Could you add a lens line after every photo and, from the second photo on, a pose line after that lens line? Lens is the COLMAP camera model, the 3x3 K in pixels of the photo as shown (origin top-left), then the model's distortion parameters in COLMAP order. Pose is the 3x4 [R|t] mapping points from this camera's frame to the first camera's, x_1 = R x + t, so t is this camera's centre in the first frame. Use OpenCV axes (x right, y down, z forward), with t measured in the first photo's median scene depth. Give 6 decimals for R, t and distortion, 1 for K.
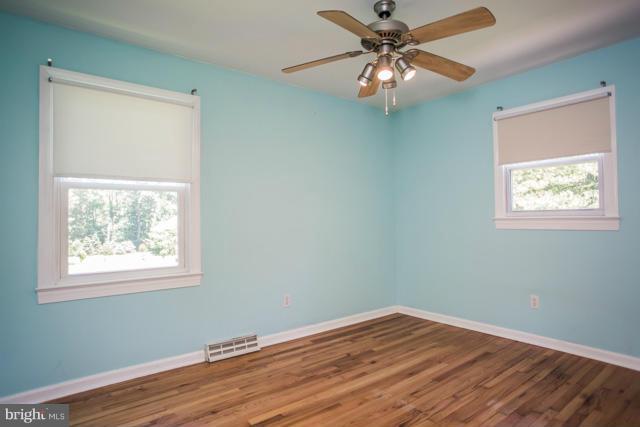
lens RADIAL K [[365.3, 0, 320.0], [0, 365.3, 213.4], [0, 0, 1]] dist [-0.038071, 0.009787]
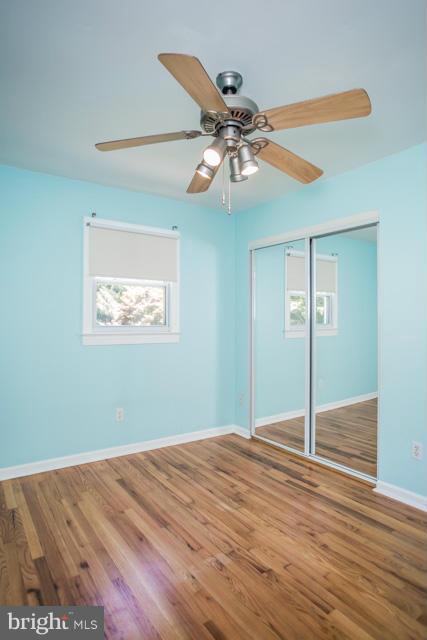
lens RADIAL K [[365.3, 0, 213.6], [0, 365.3, 321.3], [0, 0, 1]] dist [-0.038071, 0.009787]
pose [[0.060605, 0.010628, 0.998105, -0.490978], [-0.019832, 0.999759, -0.009441, -0.019620], [-0.997965, -0.019223, 0.060801, 0.766187]]
